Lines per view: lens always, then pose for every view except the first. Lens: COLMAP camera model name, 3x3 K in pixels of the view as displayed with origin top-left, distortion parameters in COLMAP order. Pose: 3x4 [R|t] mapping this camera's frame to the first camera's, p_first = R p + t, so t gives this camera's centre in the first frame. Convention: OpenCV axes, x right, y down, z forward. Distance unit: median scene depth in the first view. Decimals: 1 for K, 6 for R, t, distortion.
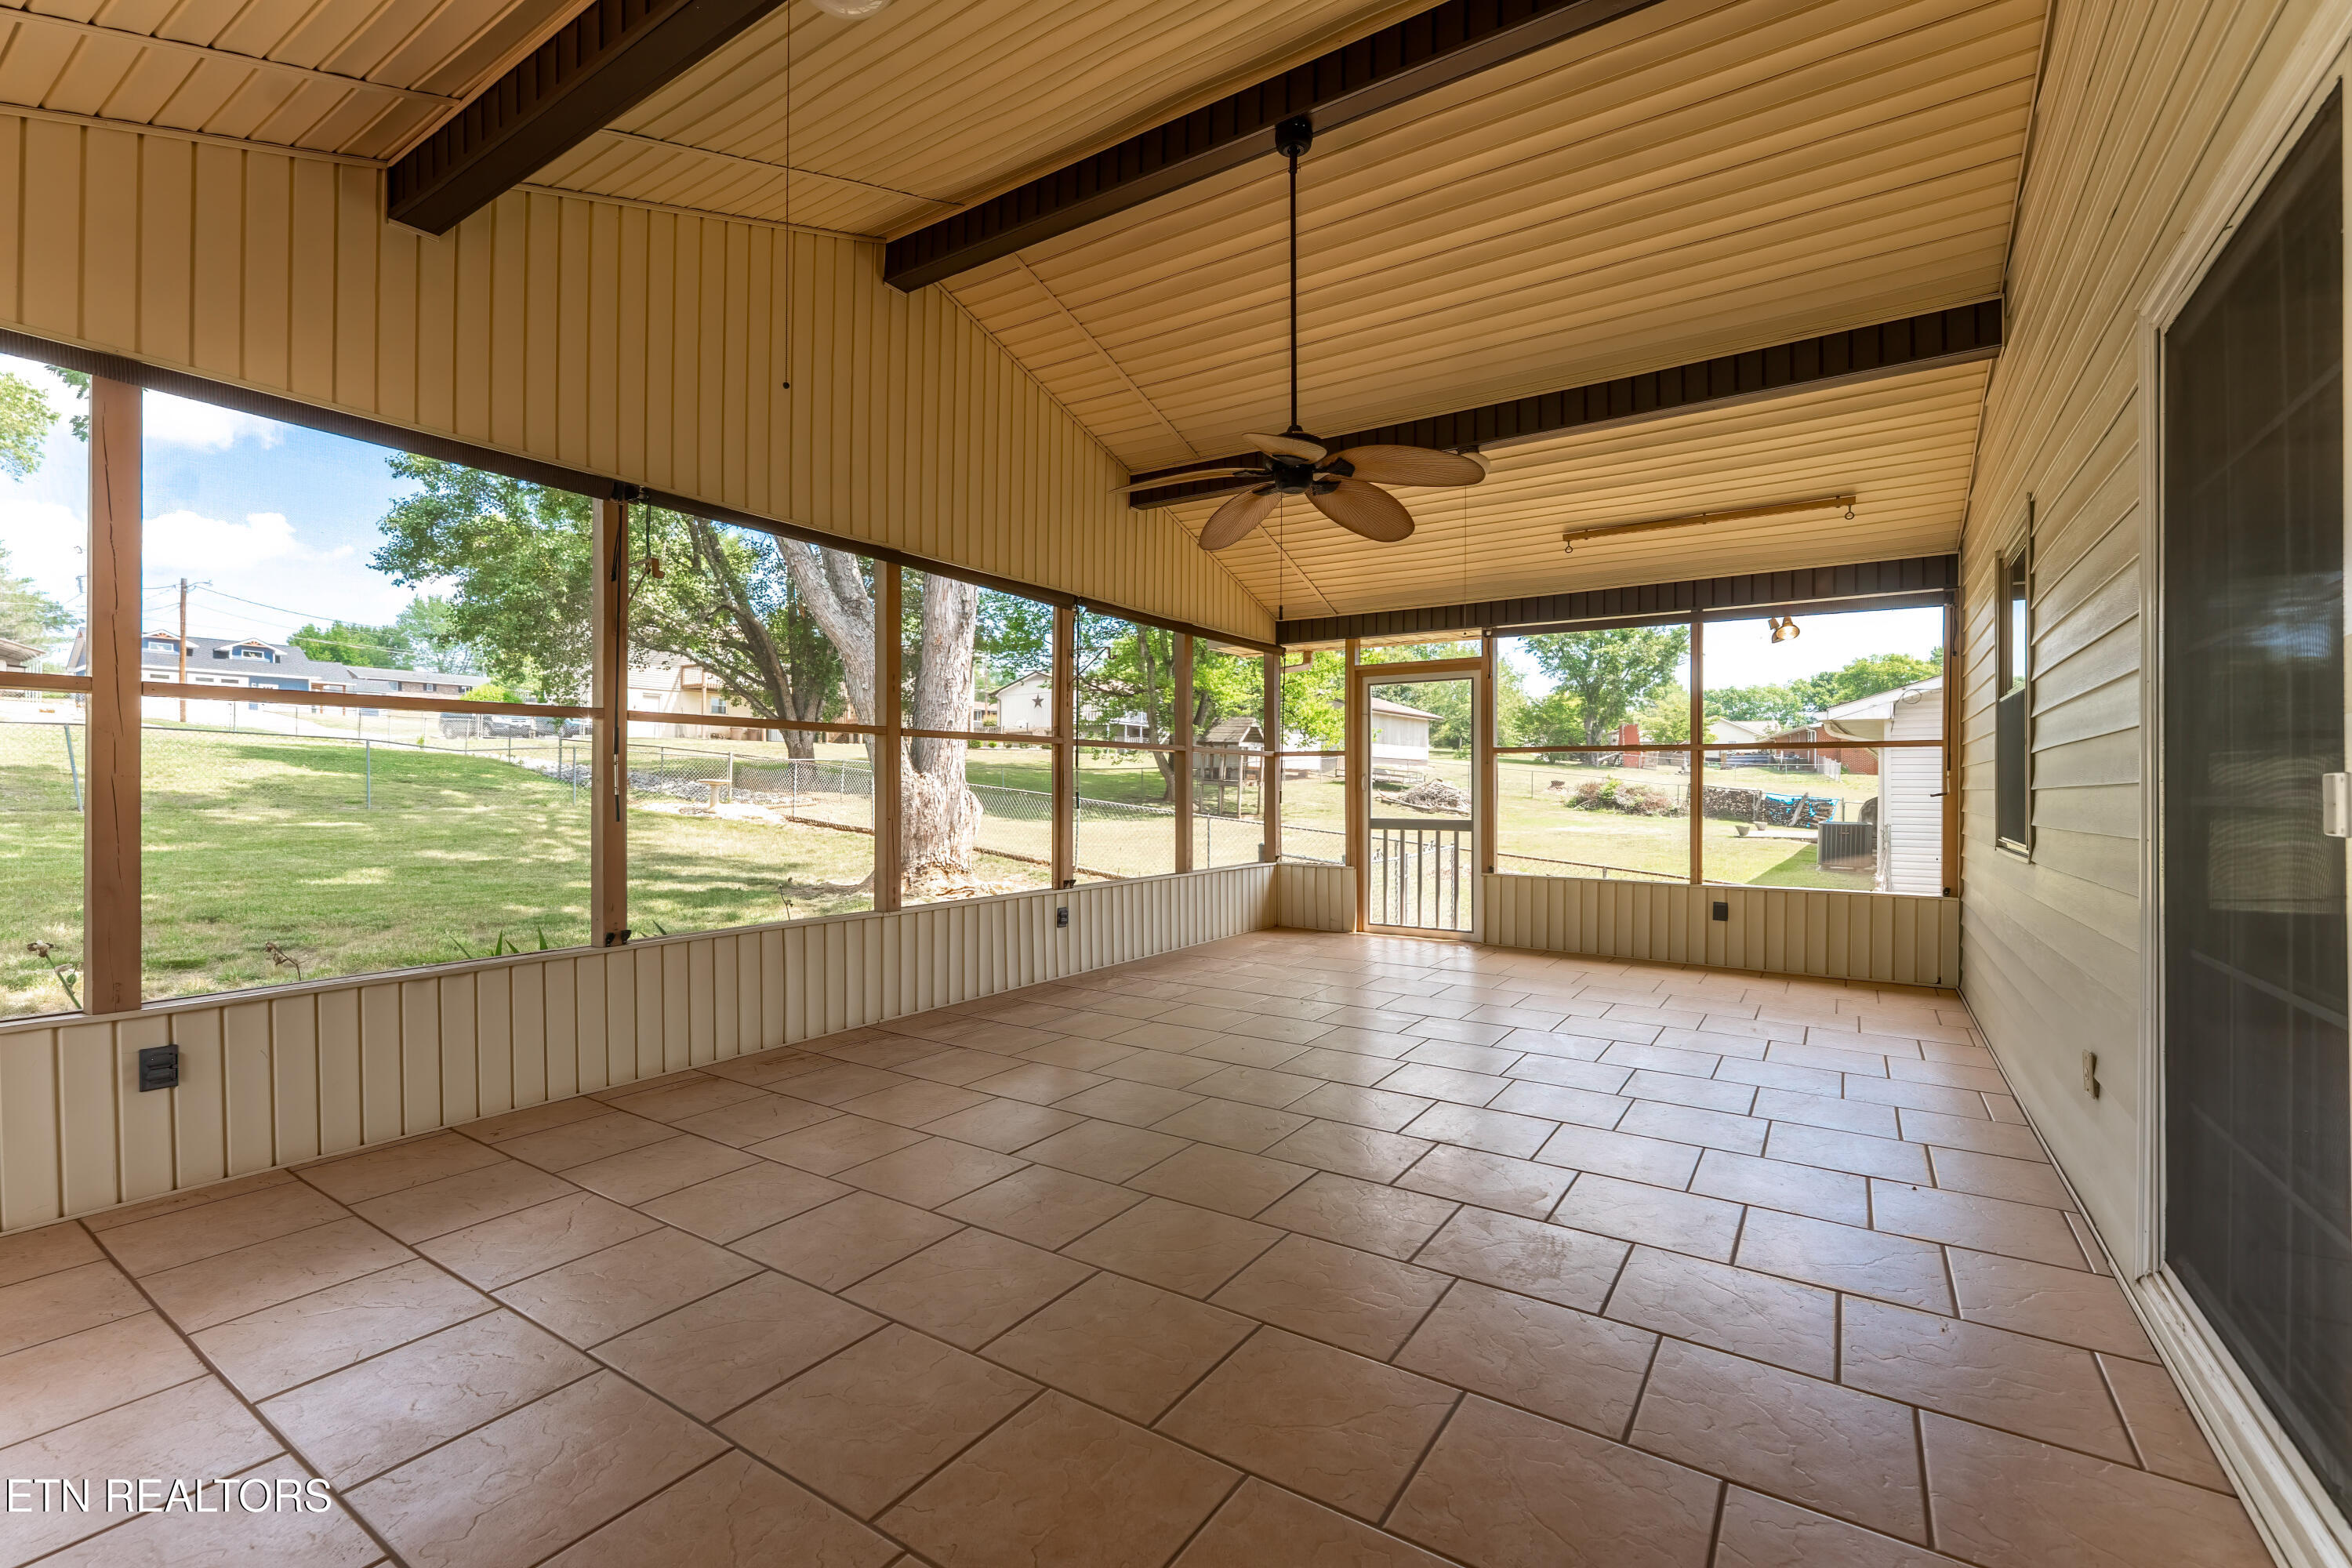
lens RADIAL K [[988.5, 0, 1175.7], [0, 988.5, 798.4], [0, 0, 1]] dist [0.017234, -0.012557]
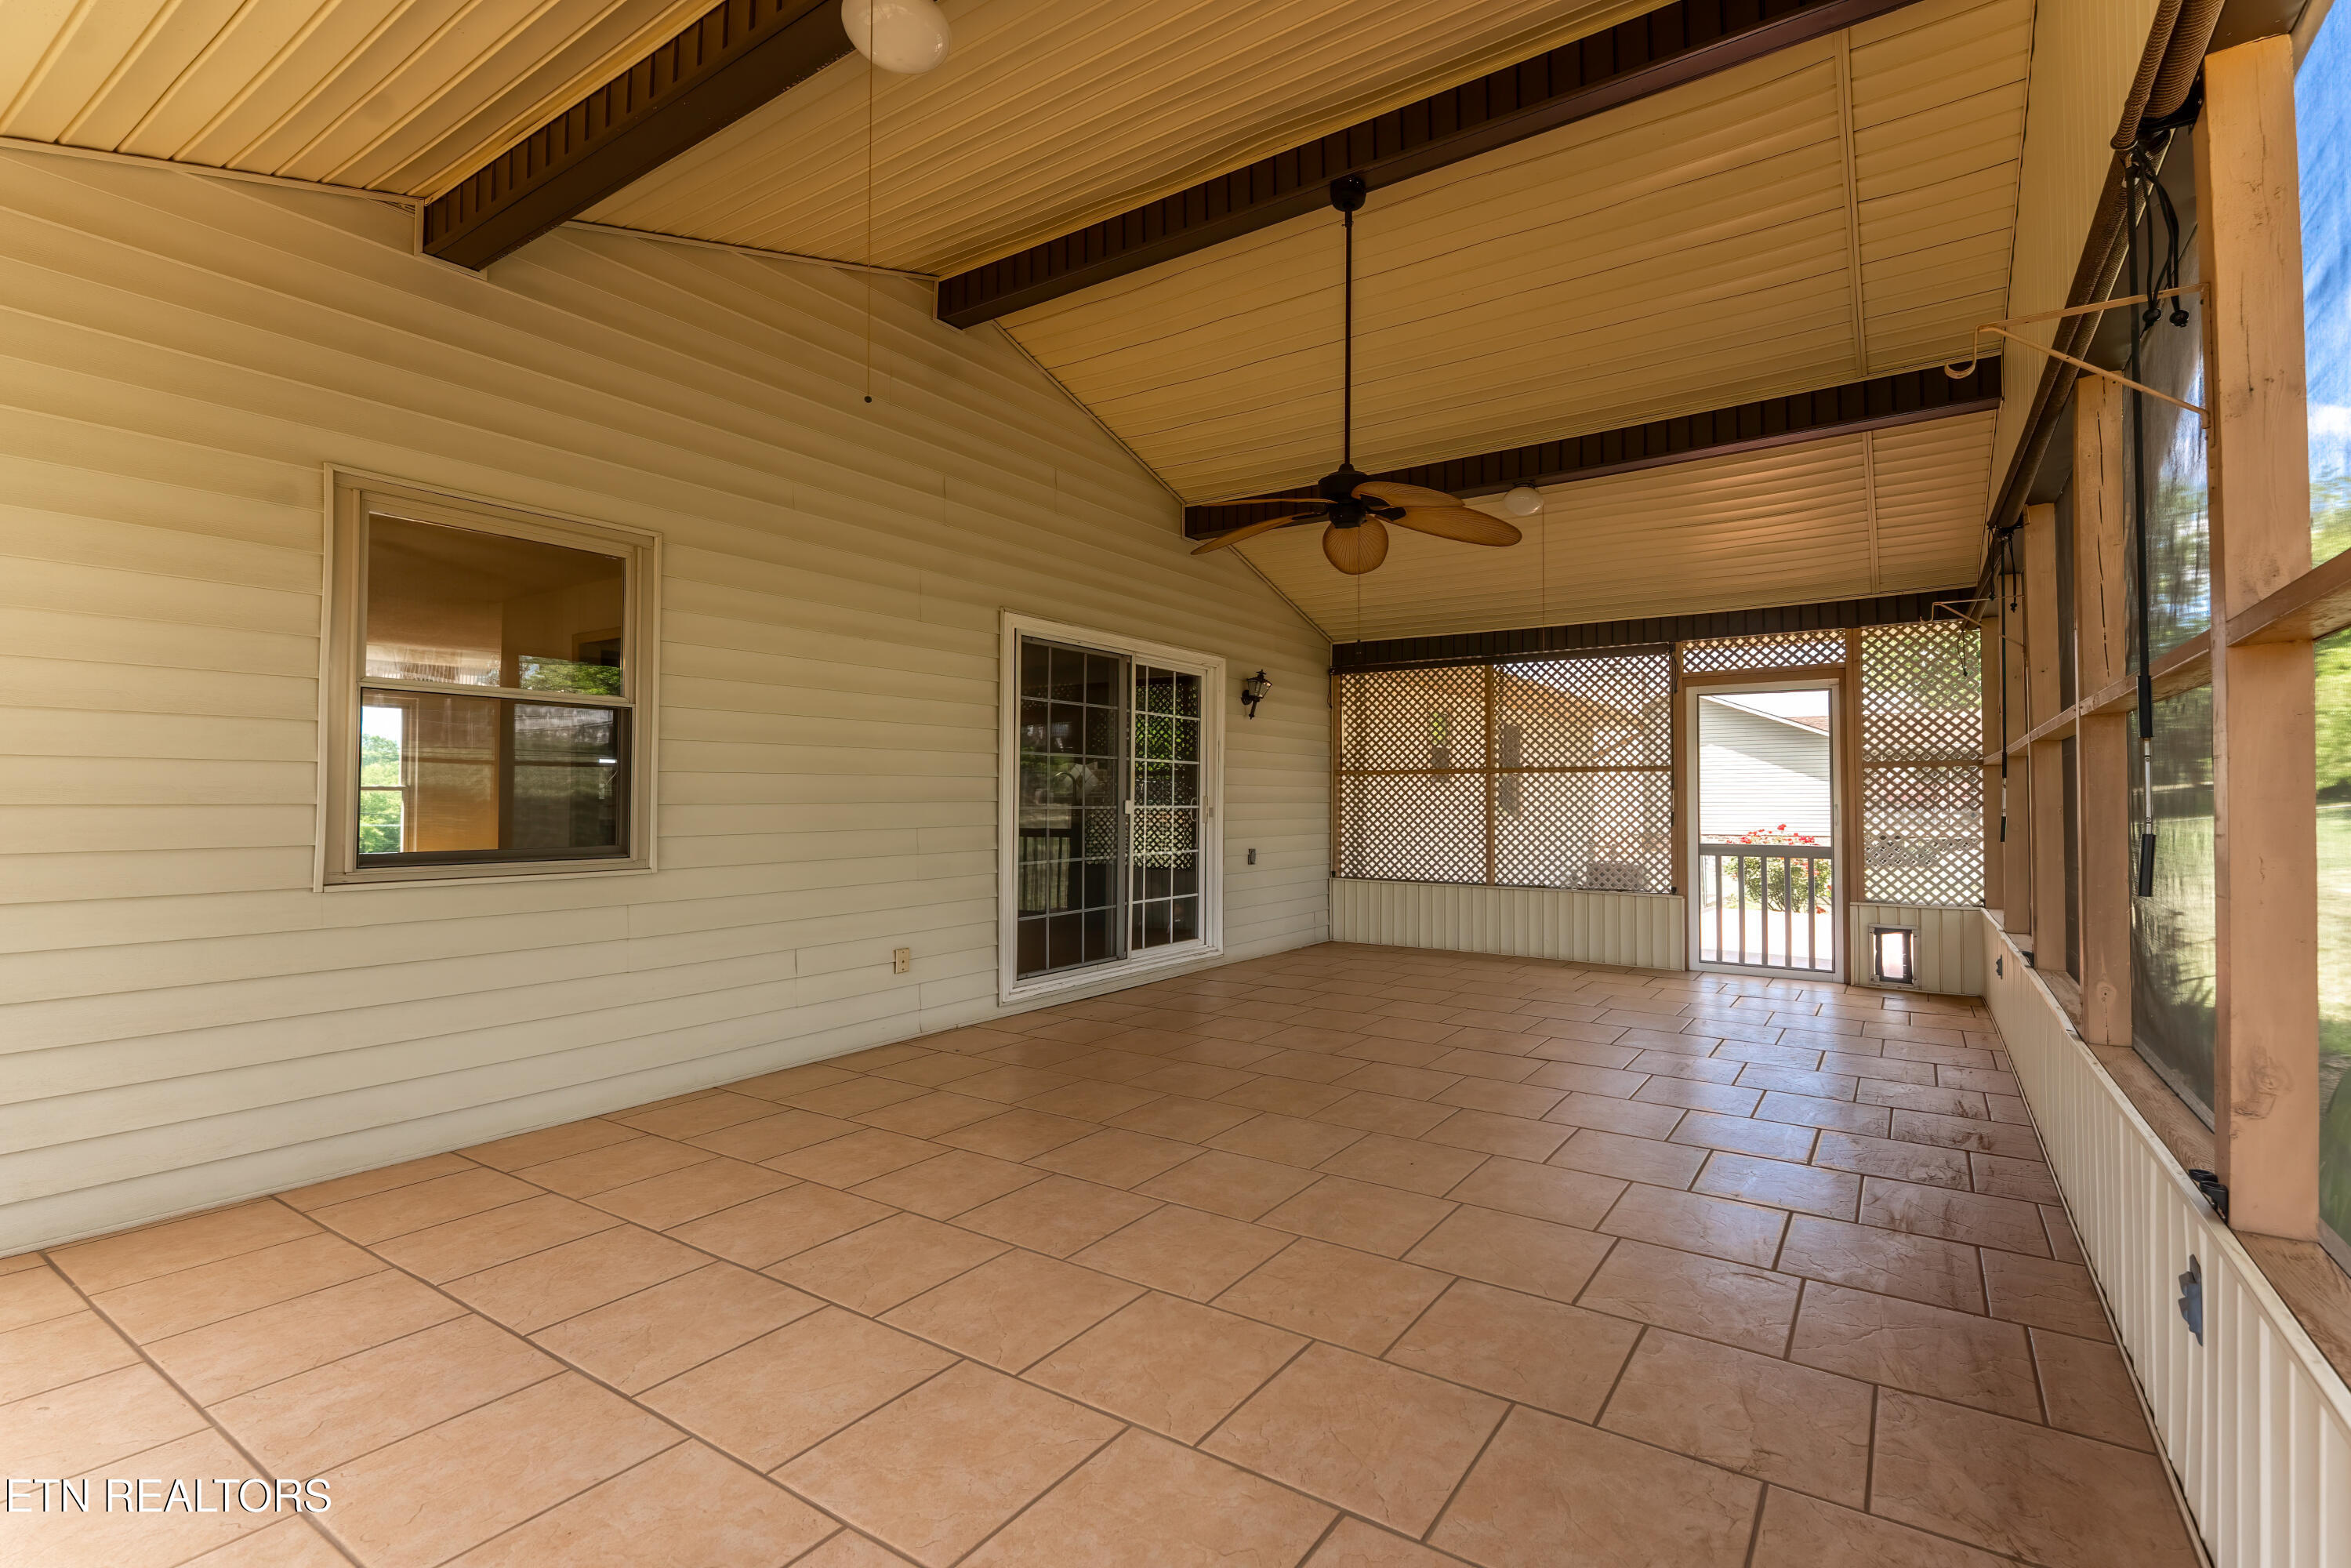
lens RADIAL K [[906.0, 0, 1175.5], [0, 906.0, 784.0], [0, 0, 1]] dist [0.000309, -0.000156]
pose [[0.998449, 0.001455, 0.055649, -0.326962], [0.000744, 0.999220, -0.039472, -0.001252], [-0.055663, 0.039452, 0.997670, 0.207752]]
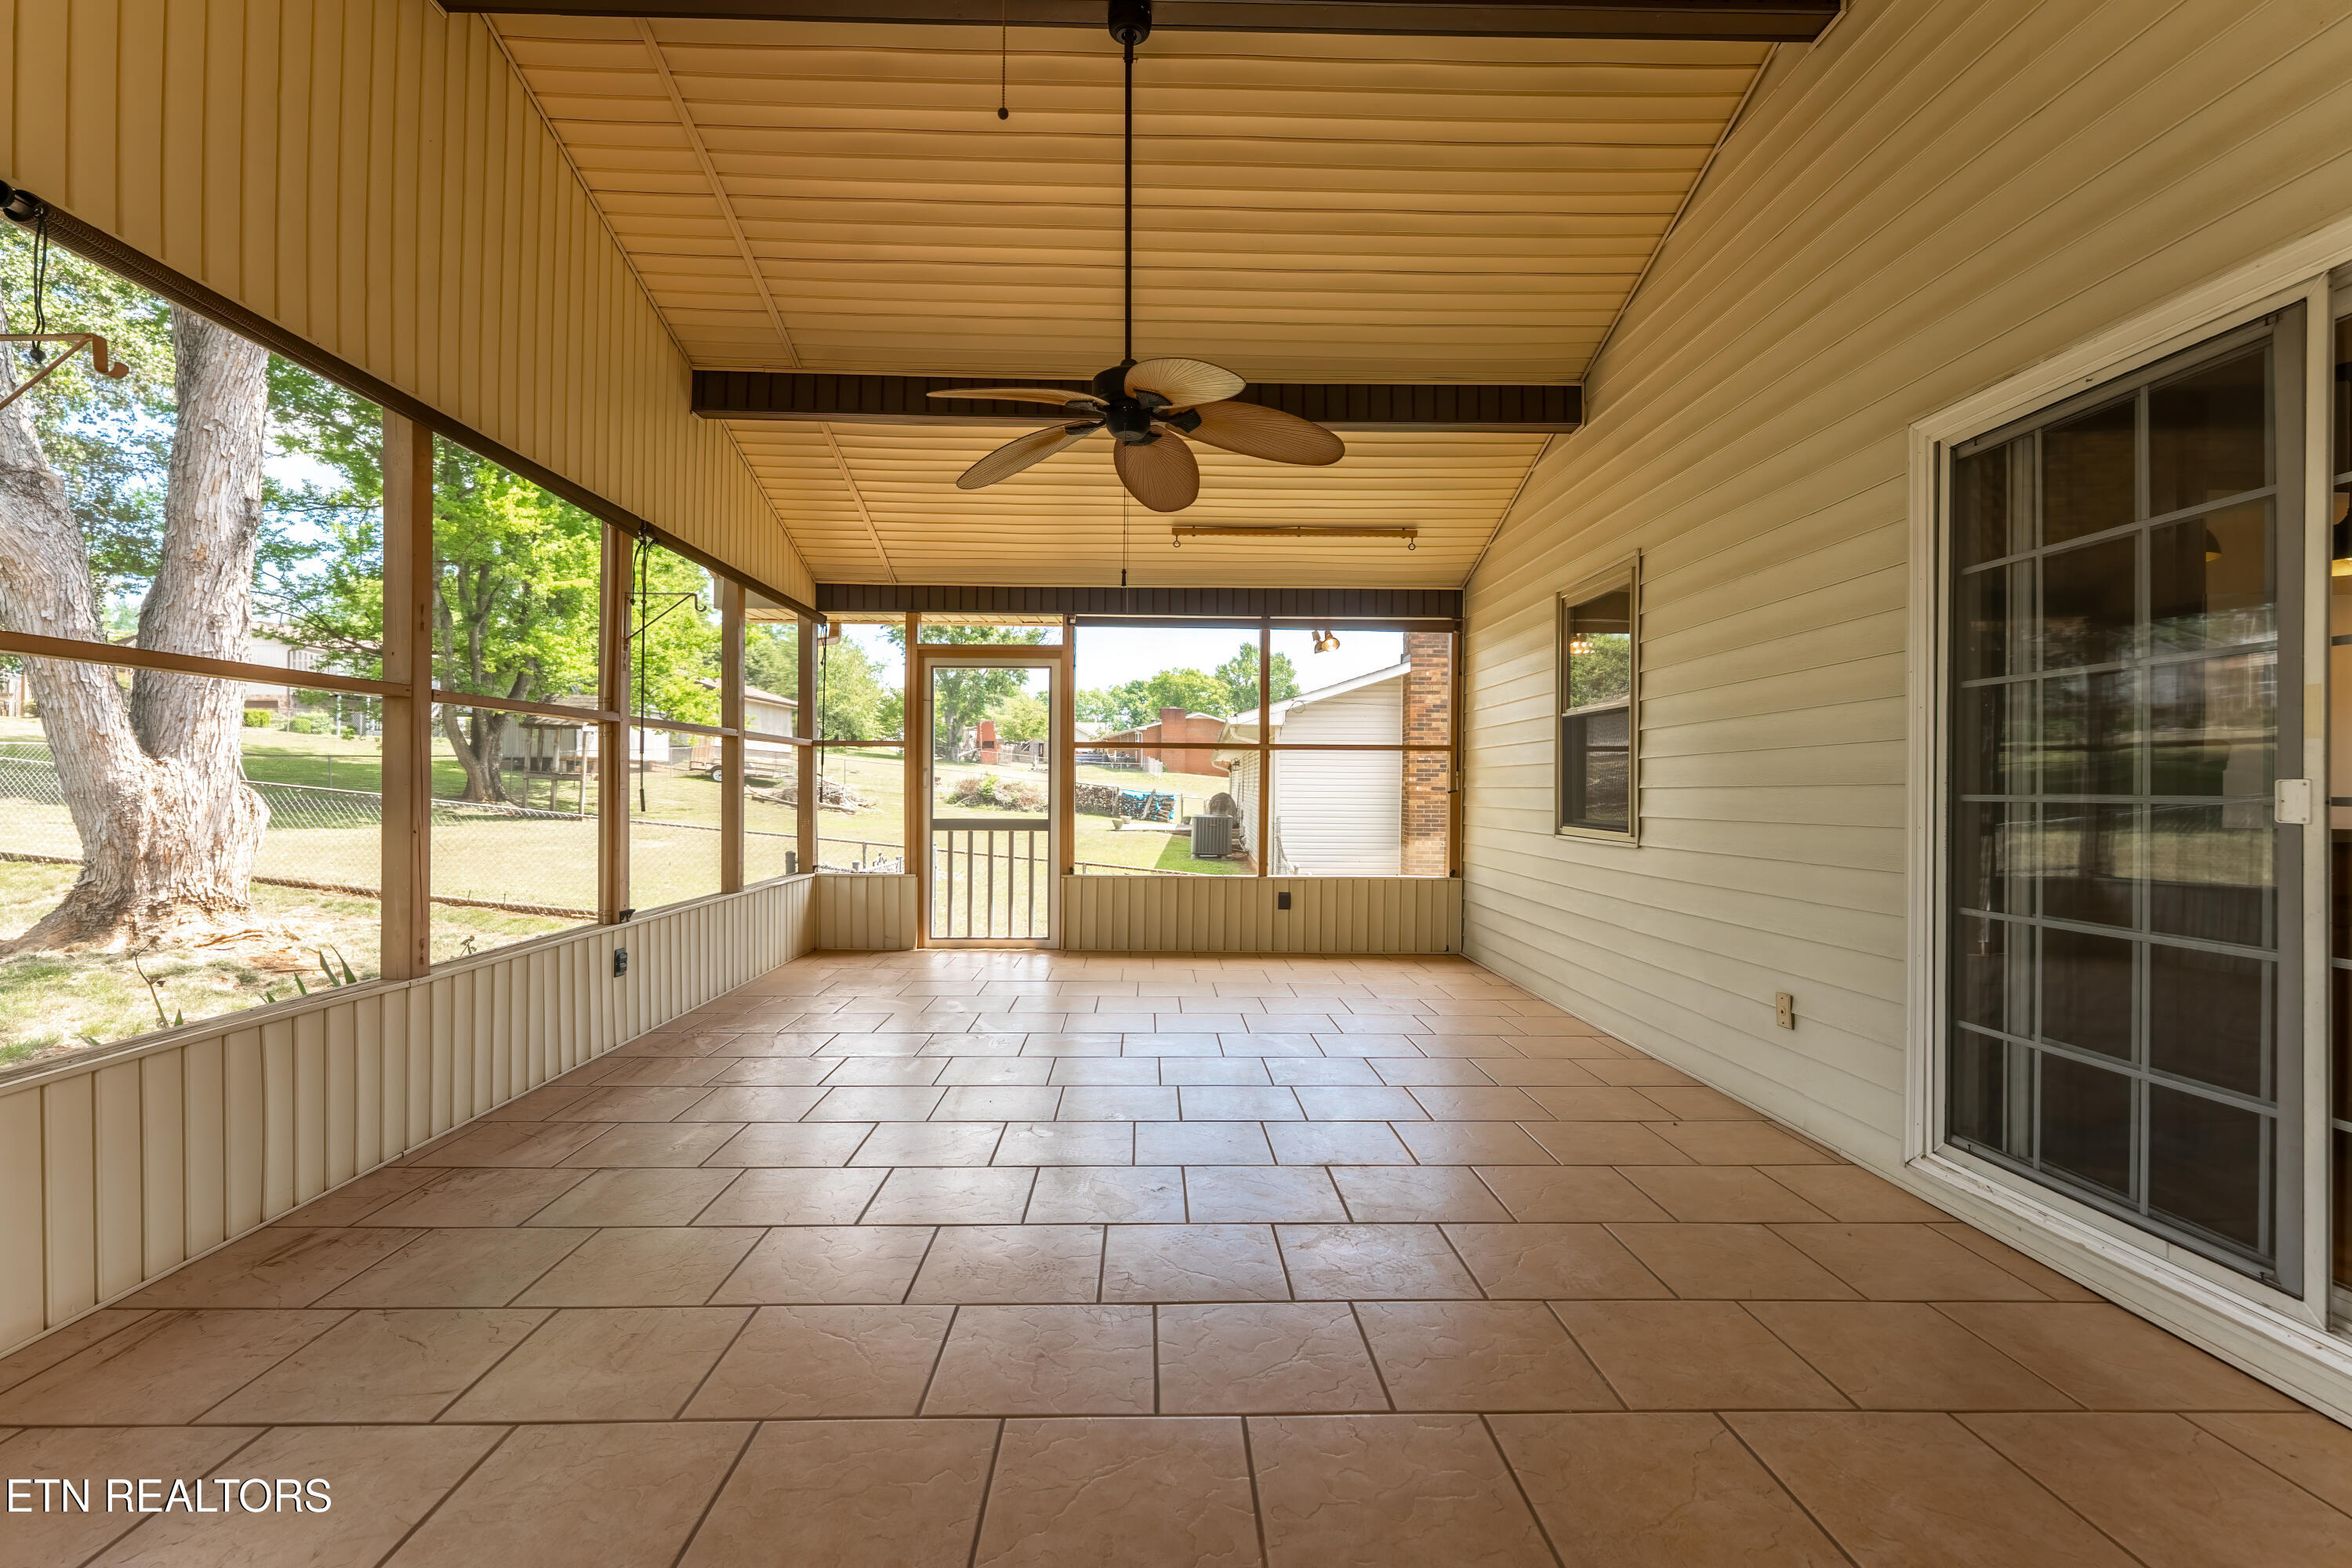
lens RADIAL K [[1062.1, 0, 1172.6], [0, 1062.1, 798.5], [0, 0, 1]] dist [0.002784, 0.000376]
pose [[0.828834, -0.004508, 0.559477, -0.159608], [0.002599, 0.999988, 0.004207, -0.001172], [-0.559489, -0.002033, 0.828835, 0.098076]]
